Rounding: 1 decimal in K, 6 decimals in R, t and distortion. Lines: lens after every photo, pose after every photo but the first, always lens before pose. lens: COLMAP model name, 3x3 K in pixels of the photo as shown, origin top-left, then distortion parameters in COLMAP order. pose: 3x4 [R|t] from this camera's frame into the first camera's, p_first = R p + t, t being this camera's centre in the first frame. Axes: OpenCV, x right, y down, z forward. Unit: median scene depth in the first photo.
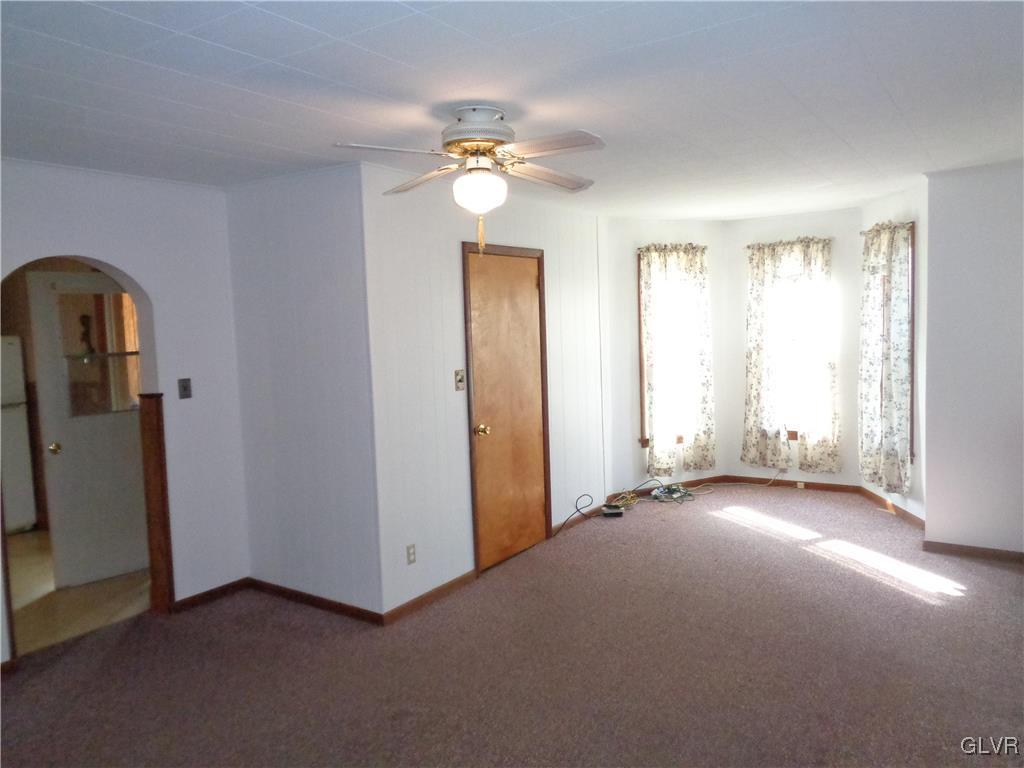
lens RADIAL K [[759.8, 0, 507.2], [0, 759.8, 382.8], [0, 0, 1]] dist [-0.004181, -0.003378]
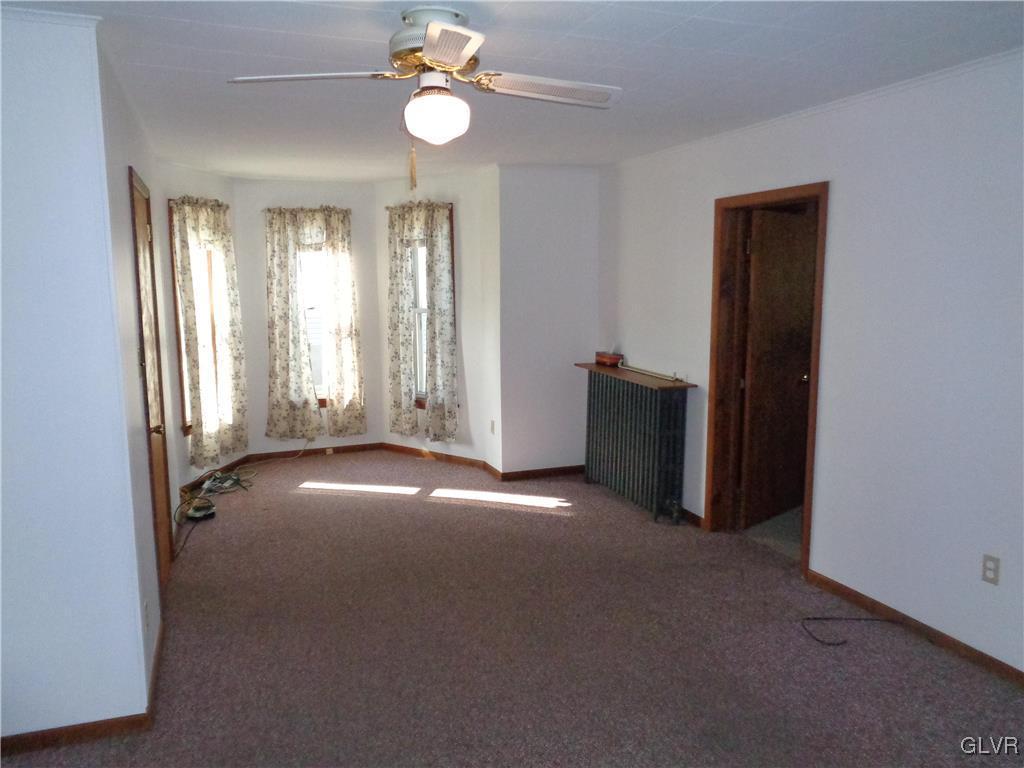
lens RADIAL K [[759.8, 0, 507.2], [0, 759.8, 382.8], [0, 0, 1]] dist [-0.004181, -0.003378]
pose [[0.580470, -0.084870, 0.809847, -0.302528], [0.059077, 0.996322, 0.062068, -0.006093], [-0.812136, 0.011815, 0.583349, 0.215483]]
